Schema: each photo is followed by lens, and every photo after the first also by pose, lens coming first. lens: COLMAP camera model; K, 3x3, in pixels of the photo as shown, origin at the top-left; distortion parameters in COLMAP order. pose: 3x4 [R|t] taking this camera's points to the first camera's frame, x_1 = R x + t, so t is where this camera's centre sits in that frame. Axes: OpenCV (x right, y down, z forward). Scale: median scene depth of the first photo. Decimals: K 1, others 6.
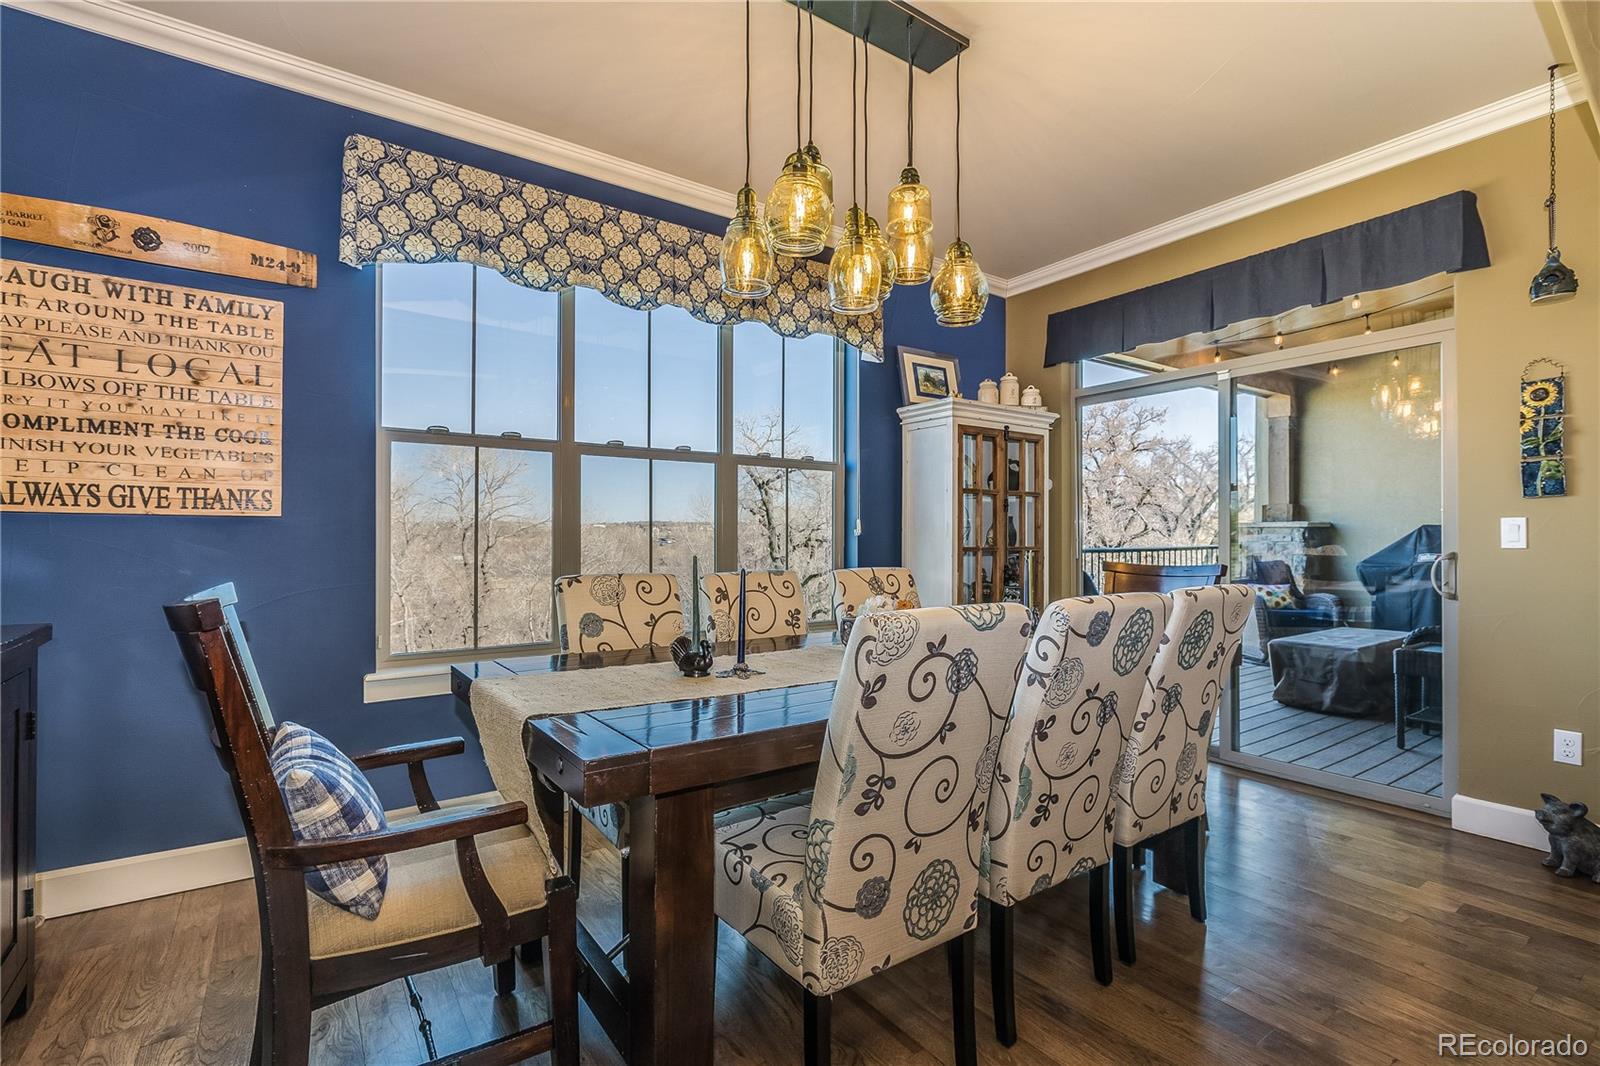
lens RADIAL K [[720.0, 0, 805.5], [0, 720.0, 537.7], [0, 0, 1]] dist [0.002698, -0.002582]
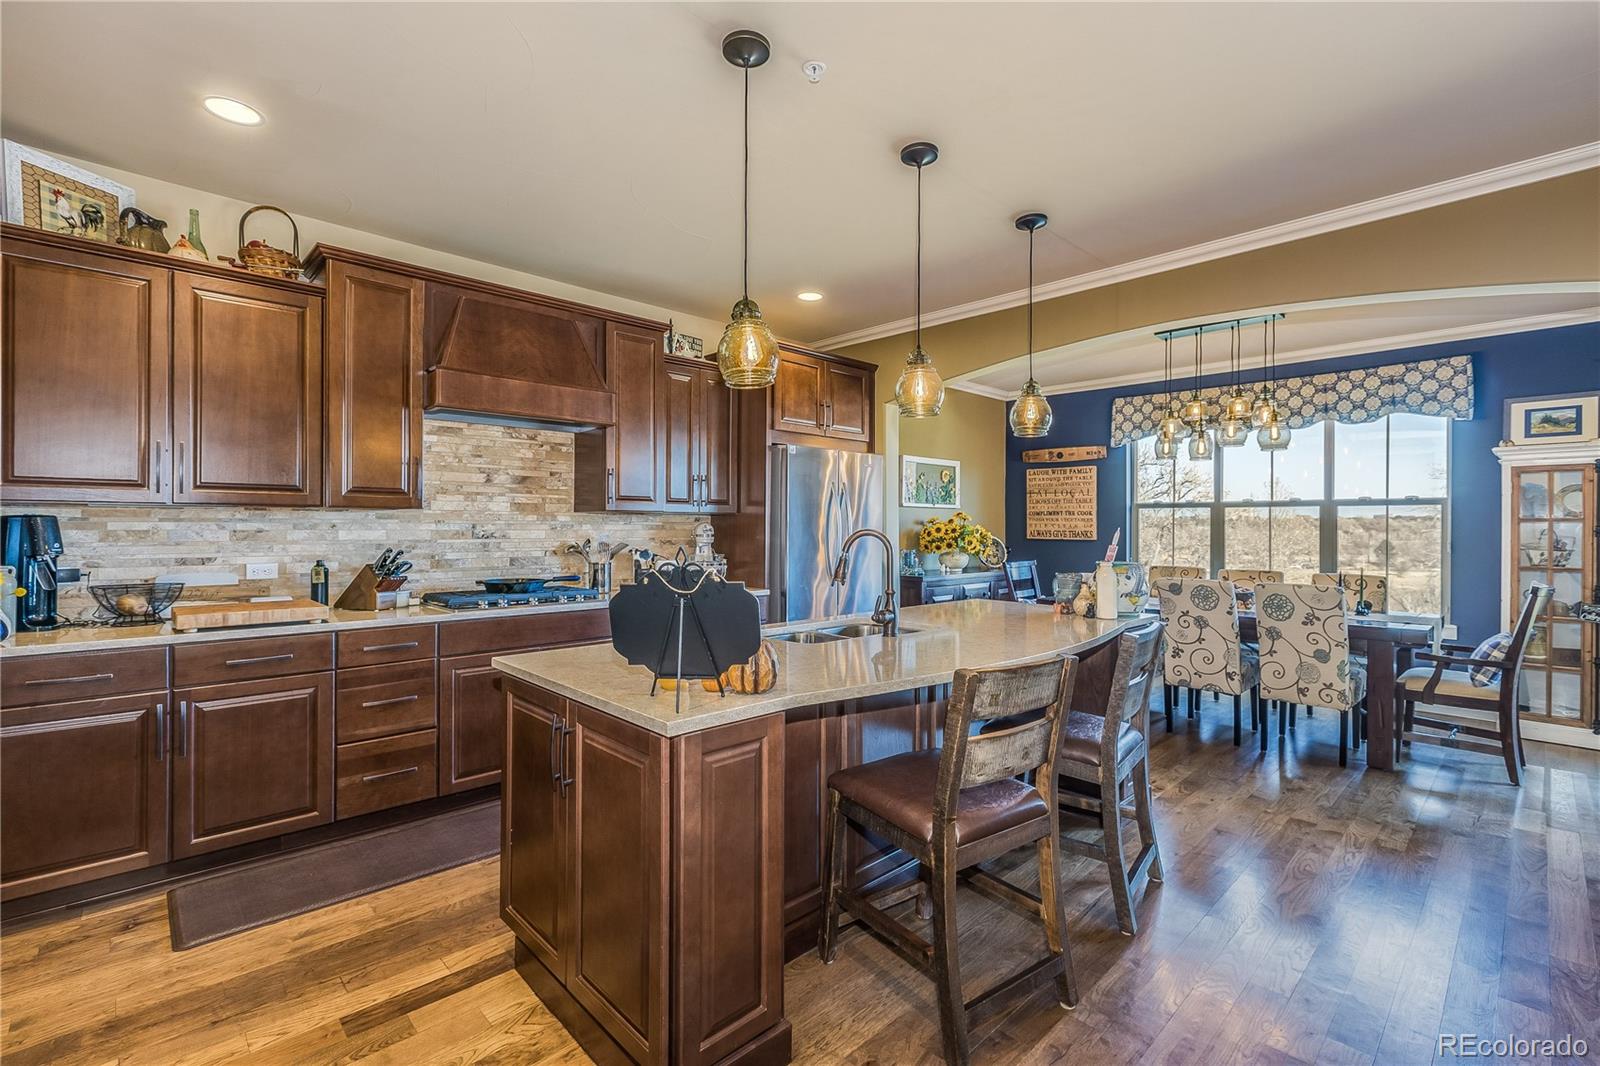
lens RADIAL K [[720.0, 0, 803.1], [0, 720.0, 525.1], [0, 0, 1]] dist [0.002698, -0.002582]
pose [[0.165666, -0.004157, -0.986173, 1.695657], [-0.009653, 0.999936, -0.005837, -0.053207], [0.986135, 0.010487, 0.165616, -0.554373]]
